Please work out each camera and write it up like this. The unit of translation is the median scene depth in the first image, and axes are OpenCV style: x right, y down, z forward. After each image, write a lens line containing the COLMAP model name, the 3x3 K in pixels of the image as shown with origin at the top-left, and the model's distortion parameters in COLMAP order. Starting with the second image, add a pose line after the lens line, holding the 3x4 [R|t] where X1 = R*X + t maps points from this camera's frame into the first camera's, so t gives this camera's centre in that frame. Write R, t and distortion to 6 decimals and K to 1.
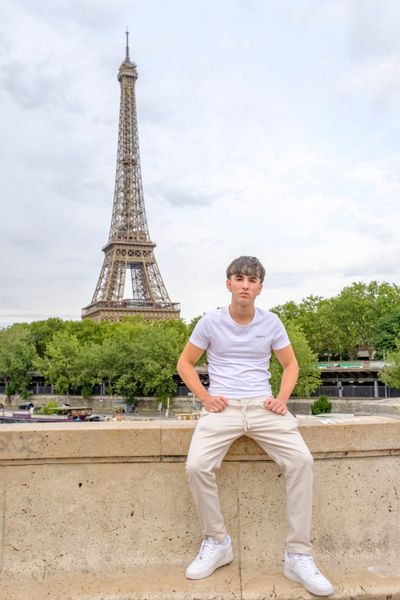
lens RADIAL K [[605.1, 0, 191.7], [0, 605.1, 299.7], [0, 0, 1]] dist [-0.009346, 0.043166]
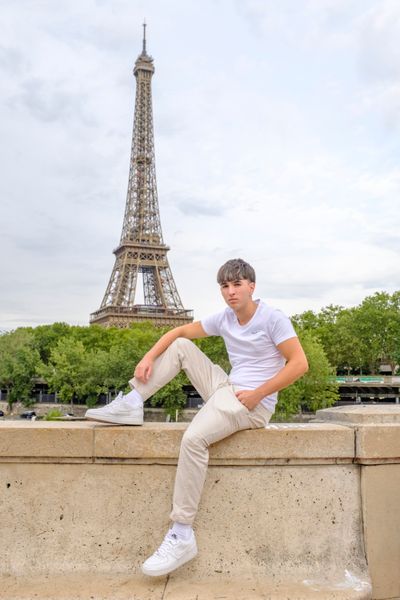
lens RADIAL K [[638.5, 0, 190.9], [0, 638.5, 299.7], [0, 0, 1]] dist [0.011340, 0.006674]
pose [[0.999468, 0.022065, -0.024029, 0.120810], [-0.022326, 0.999694, -0.010625, 0.014900], [0.023787, 0.011156, 0.999655, -0.013148]]
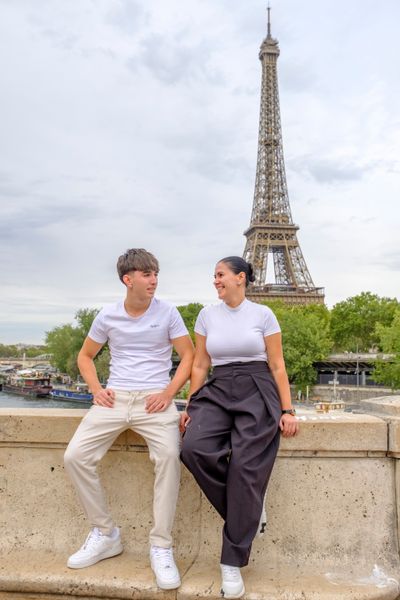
lens RADIAL K [[618.7, 0, 198.9], [0, 618.7, 298.4], [0, 0, 1]] dist [-0.002086, -0.001806]
pose [[0.975893, -0.000684, -0.218246, 0.287723], [0.005596, 0.999745, 0.021890, -0.009101], [0.218176, -0.022583, 0.975648, 0.021883]]
